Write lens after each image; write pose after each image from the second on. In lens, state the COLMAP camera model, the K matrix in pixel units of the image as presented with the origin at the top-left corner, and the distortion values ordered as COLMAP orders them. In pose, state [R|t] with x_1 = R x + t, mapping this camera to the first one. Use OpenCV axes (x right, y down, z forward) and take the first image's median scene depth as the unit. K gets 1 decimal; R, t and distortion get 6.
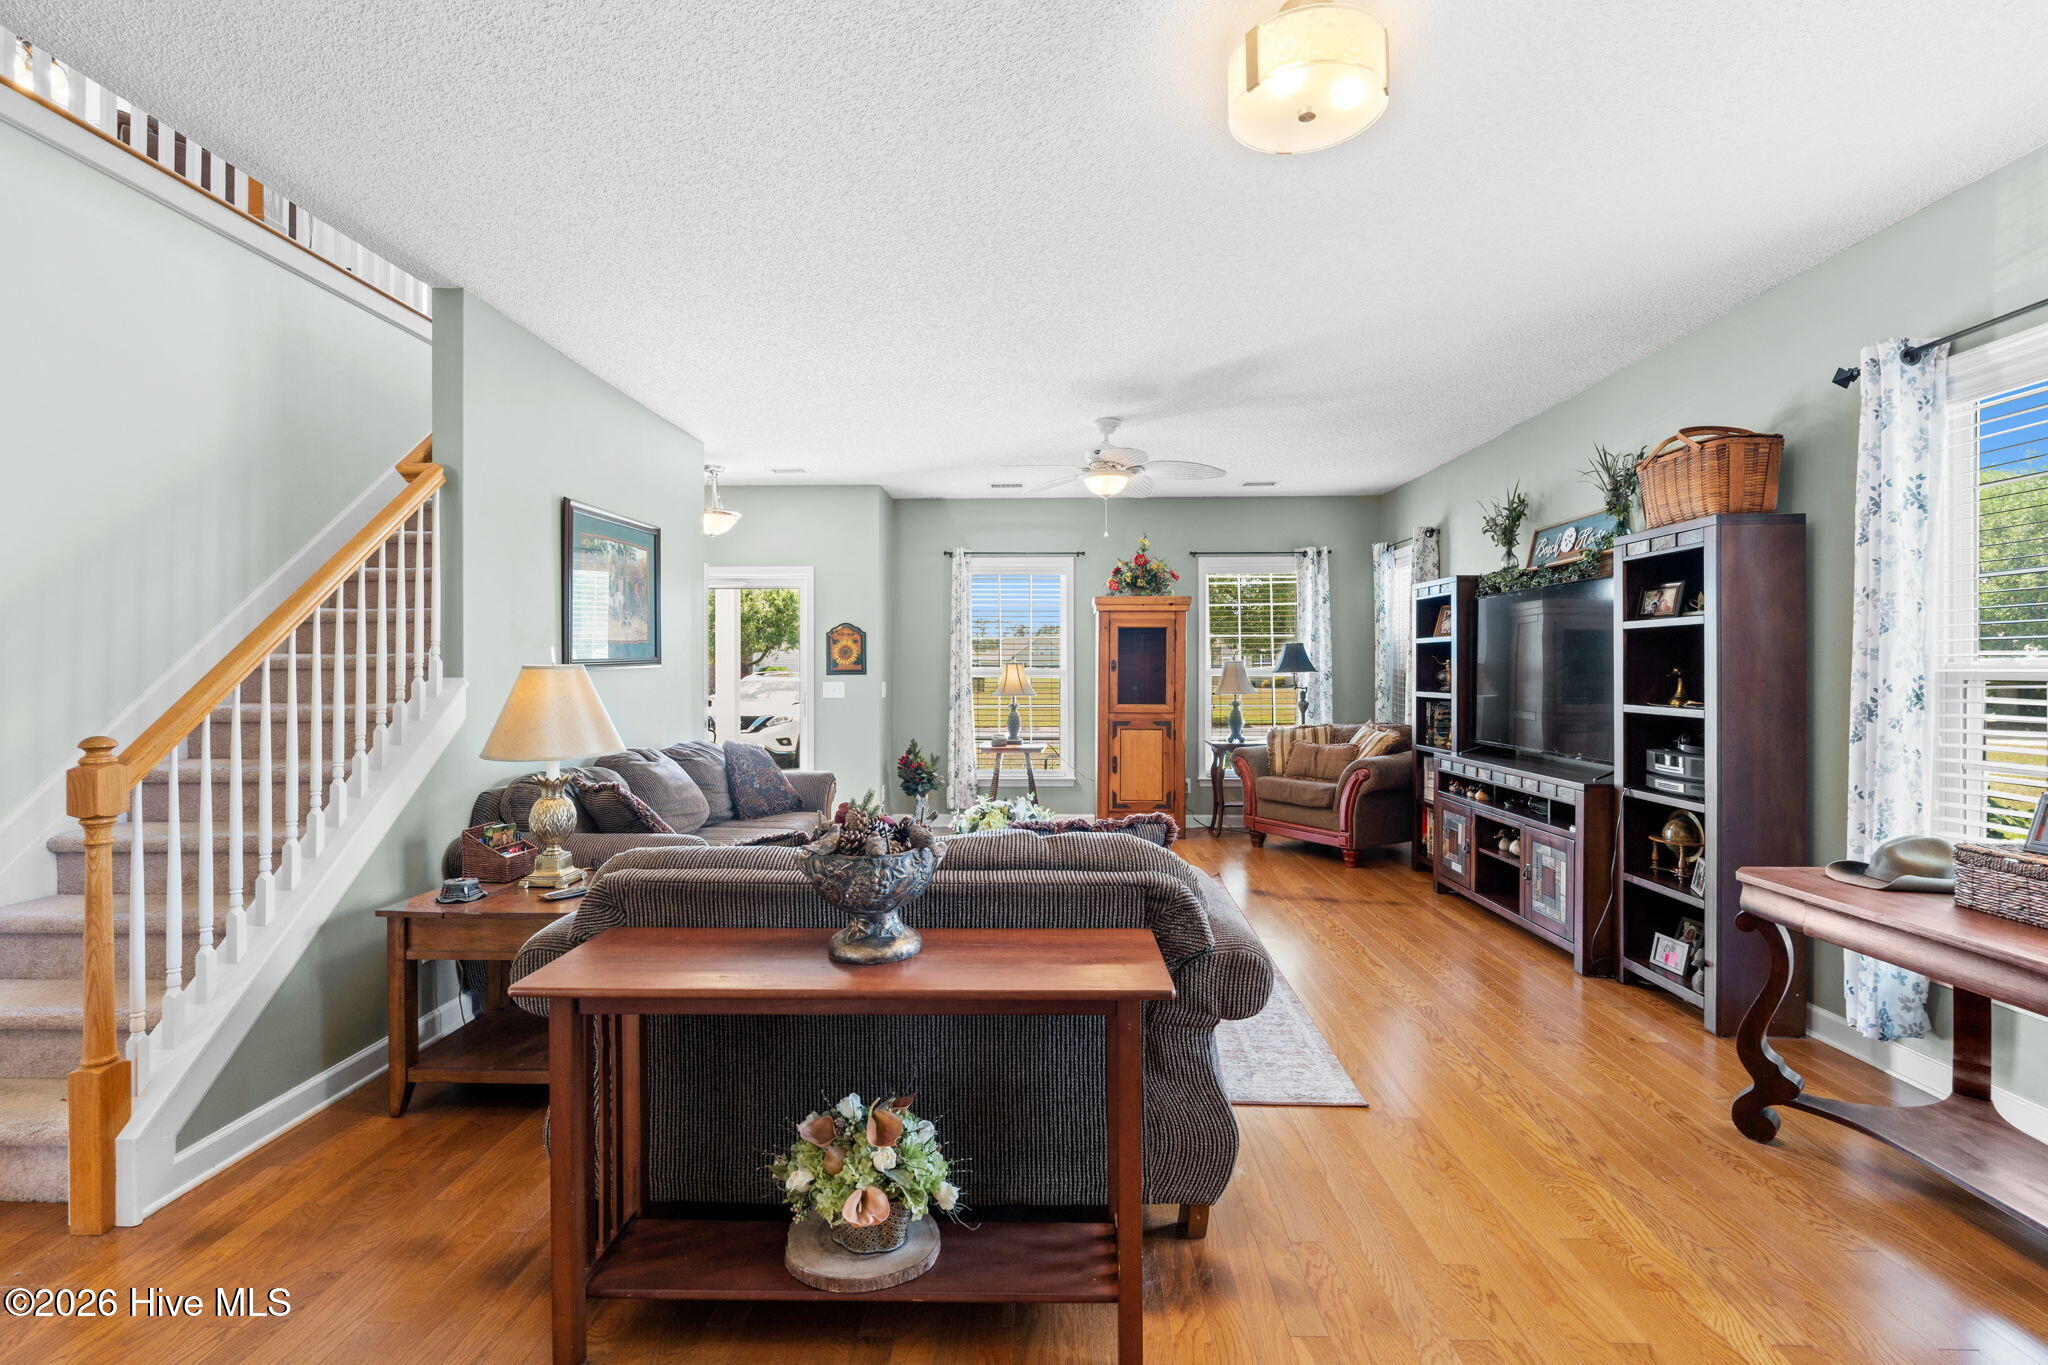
lens RADIAL K [[919.0, 0, 1032.6], [0, 919.0, 685.9], [0, 0, 1]] dist [-0.004013, -0.000141]
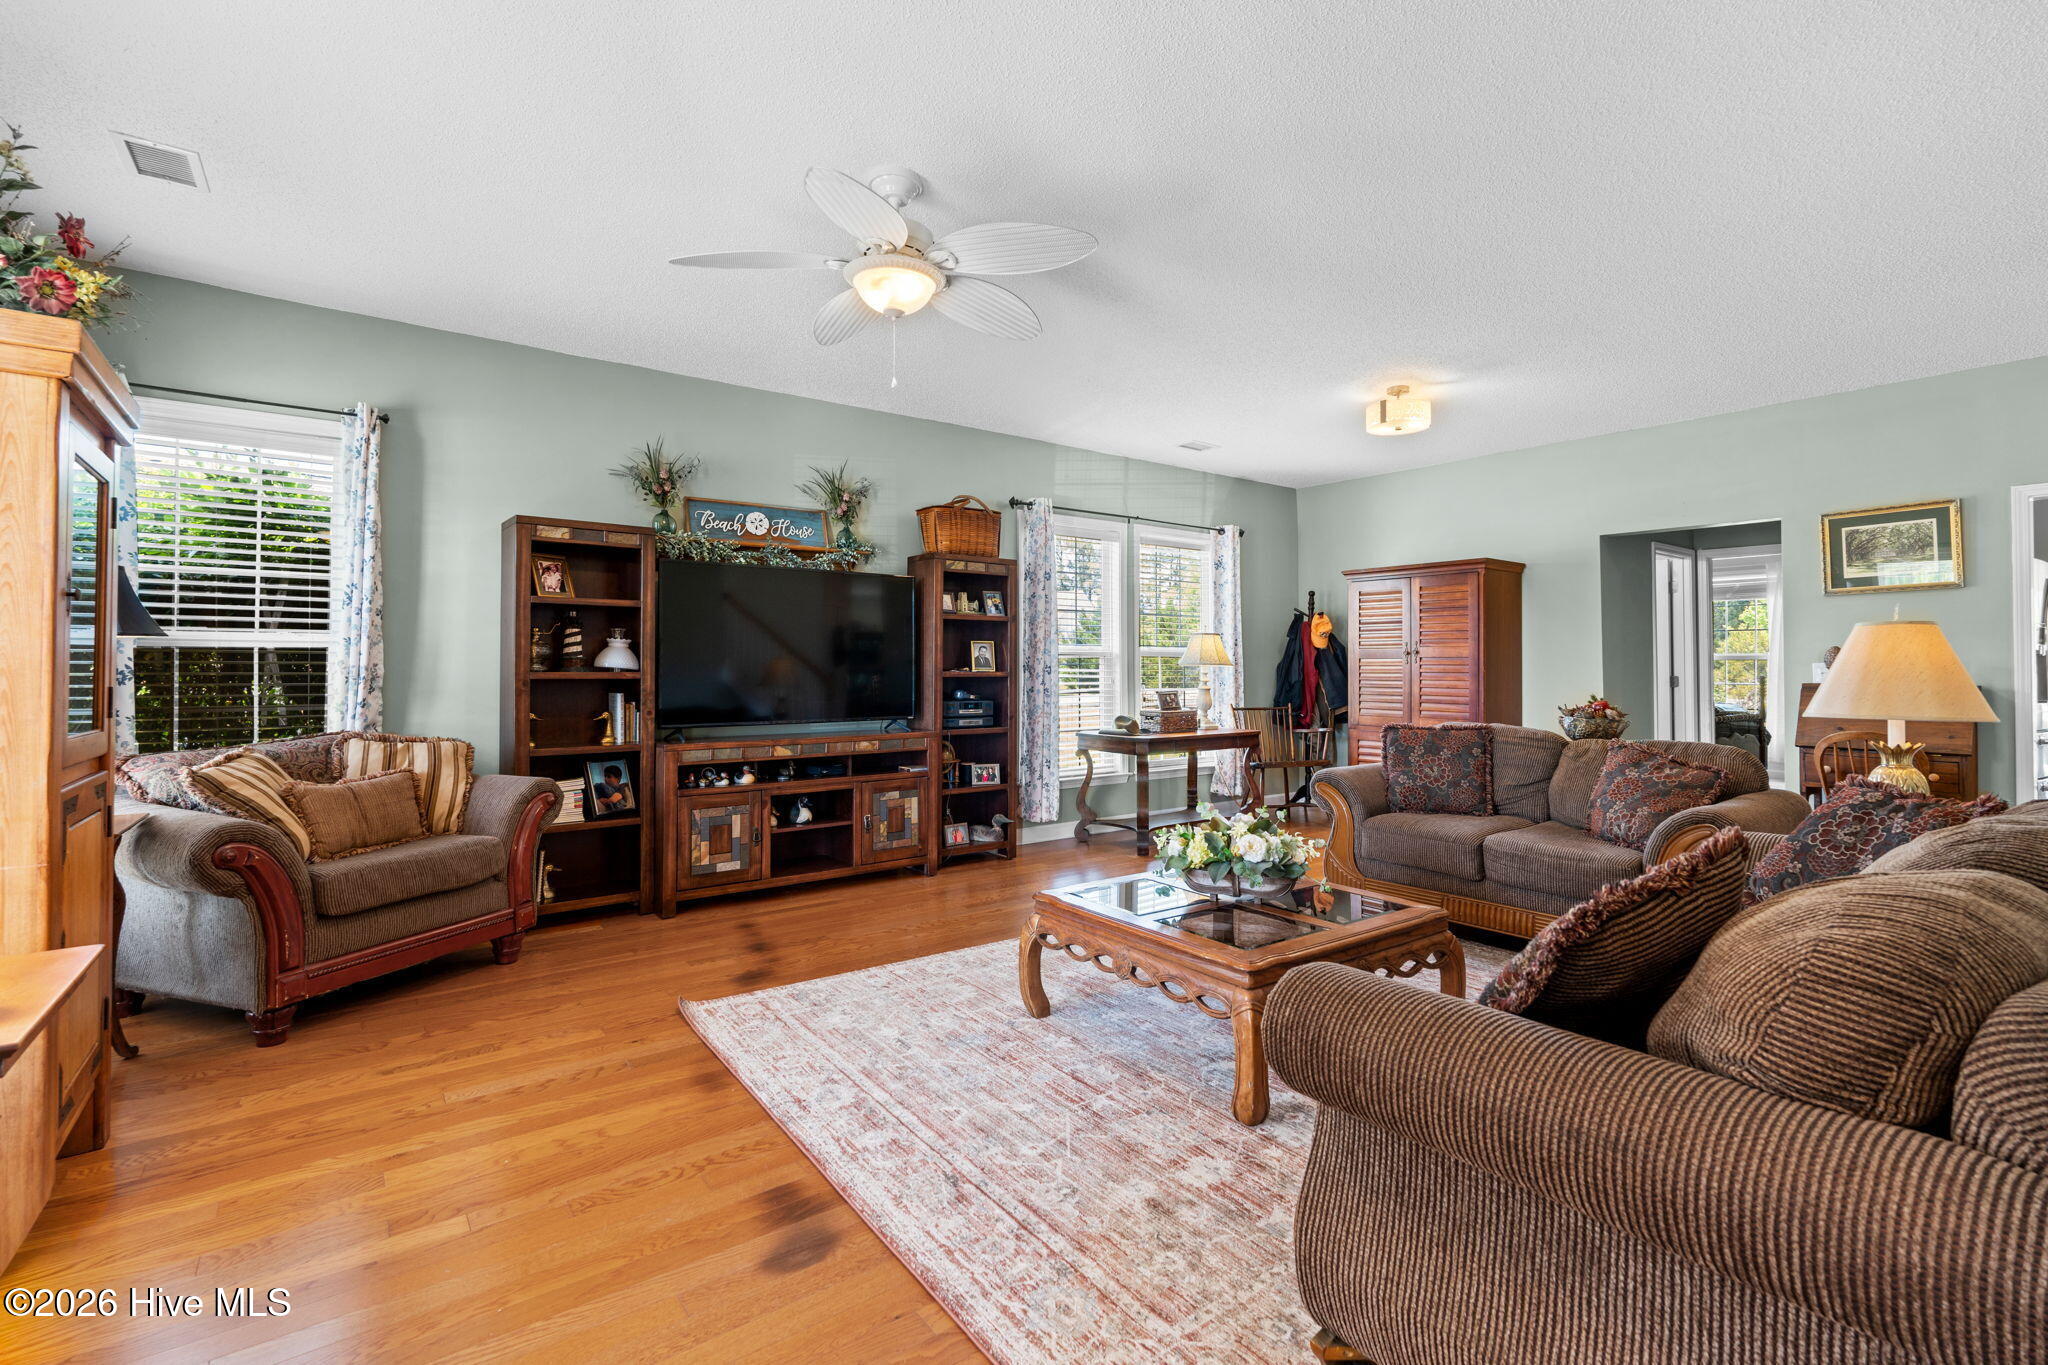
lens RADIAL K [[919.0, 0, 1032.6], [0, 919.0, 685.9], [0, 0, 1]] dist [-0.004013, -0.000141]
pose [[-0.624907, -0.012271, 0.780603, -0.305361], [0.016928, 0.999428, 0.029262, 0.001533], [-0.780516, 0.031500, -0.624342, 0.981884]]
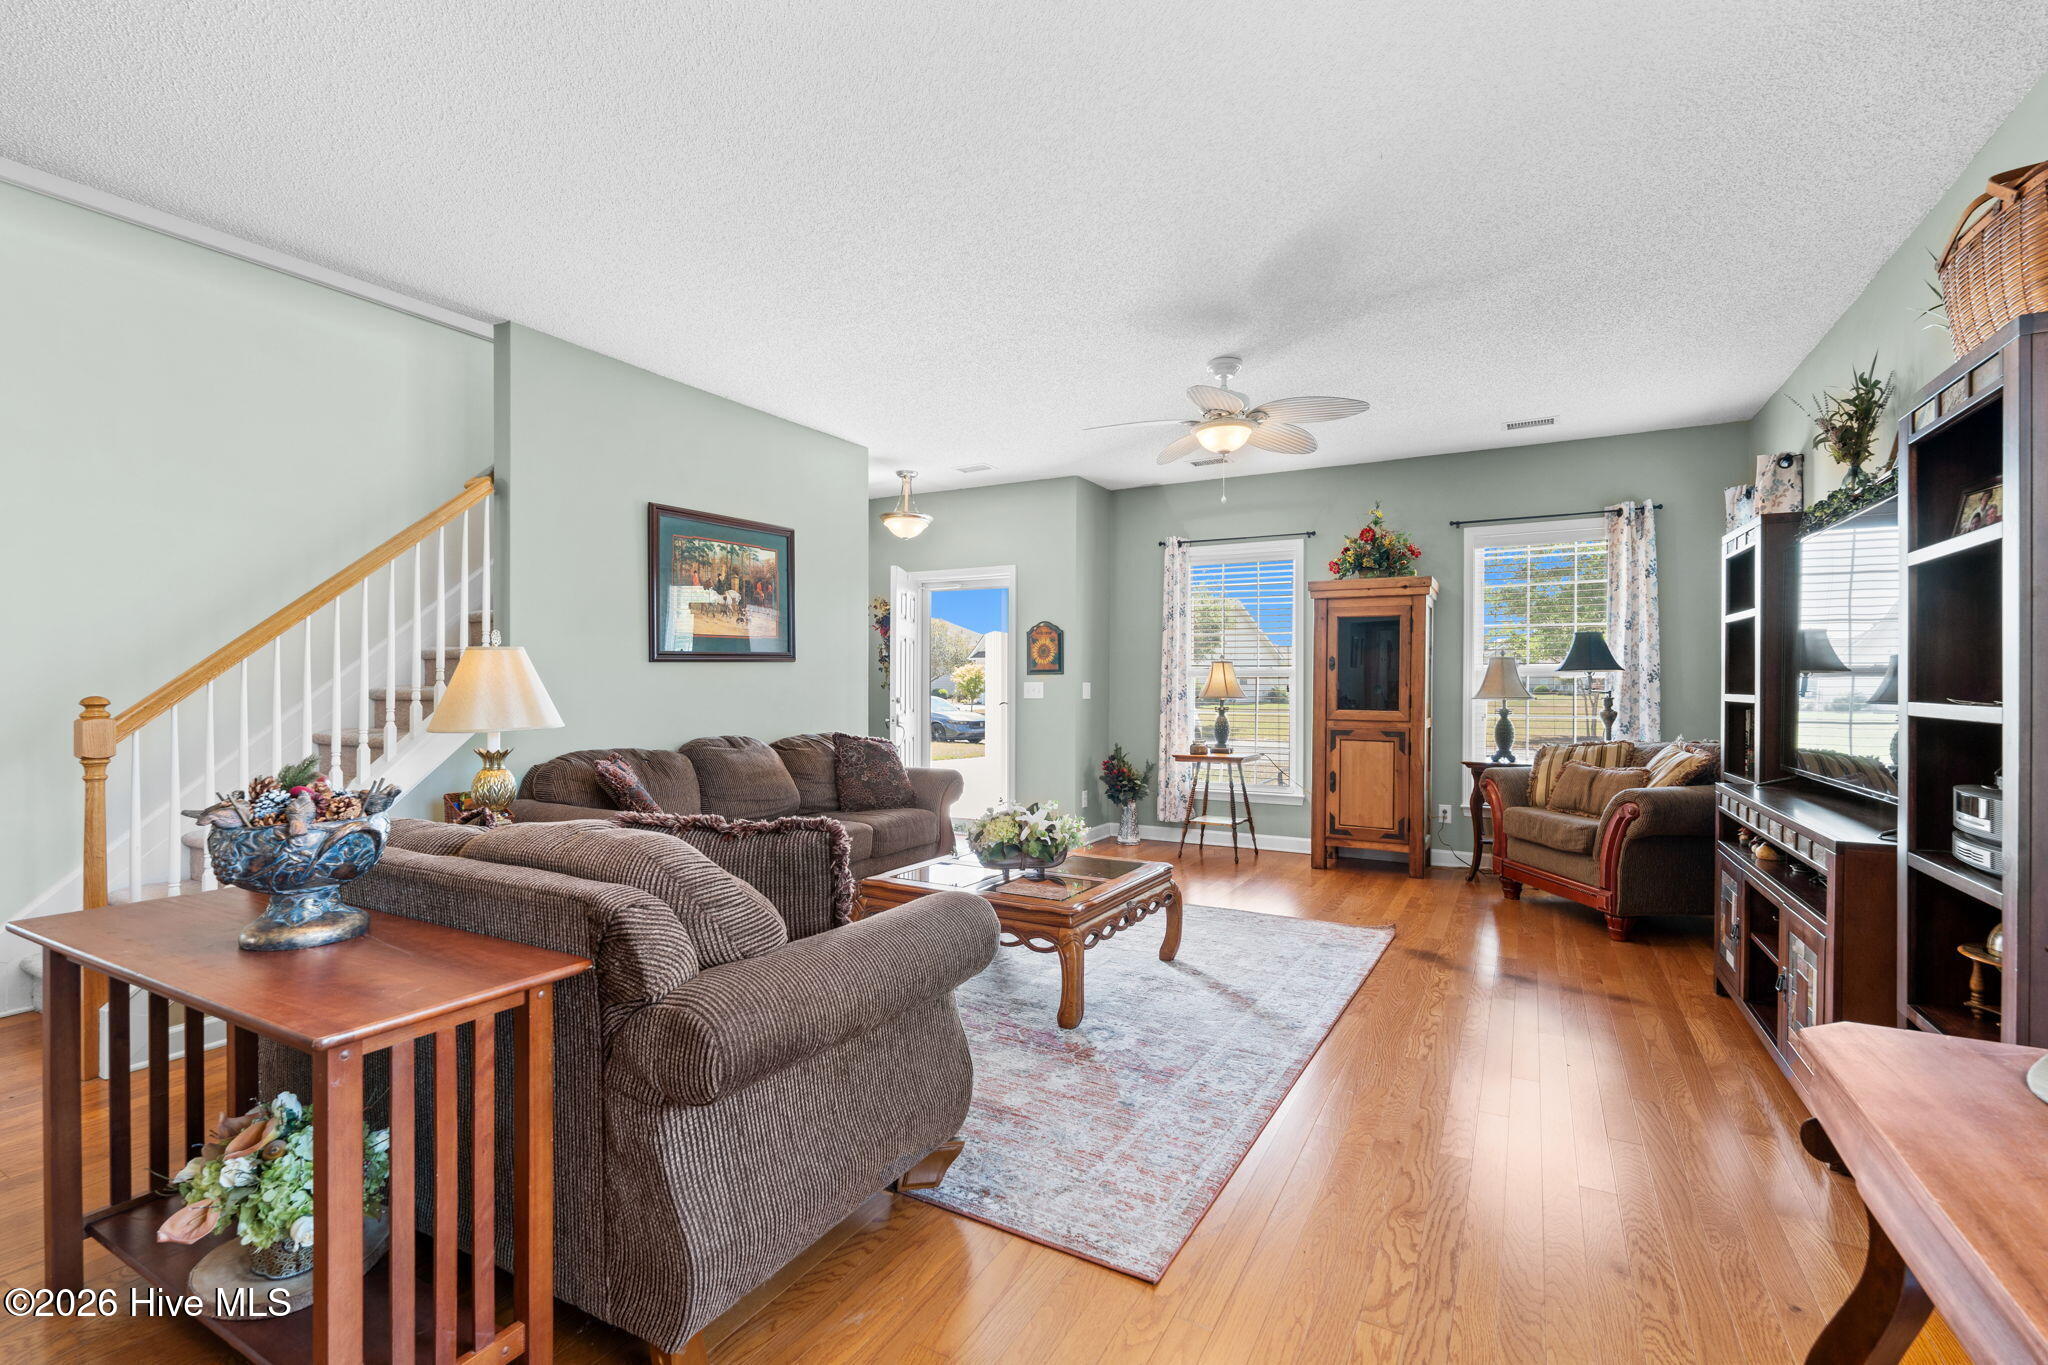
lens RADIAL K [[903.0, 0, 1028.4], [0, 903.0, 701.6], [0, 0, 1]] dist [-0.008902, -0.000142]
pose [[0.887609, 0.012753, -0.460420, 0.230366], [-0.011785, 0.999918, 0.004977, 0.012409], [0.460446, 0.001009, 0.887687, 0.148707]]
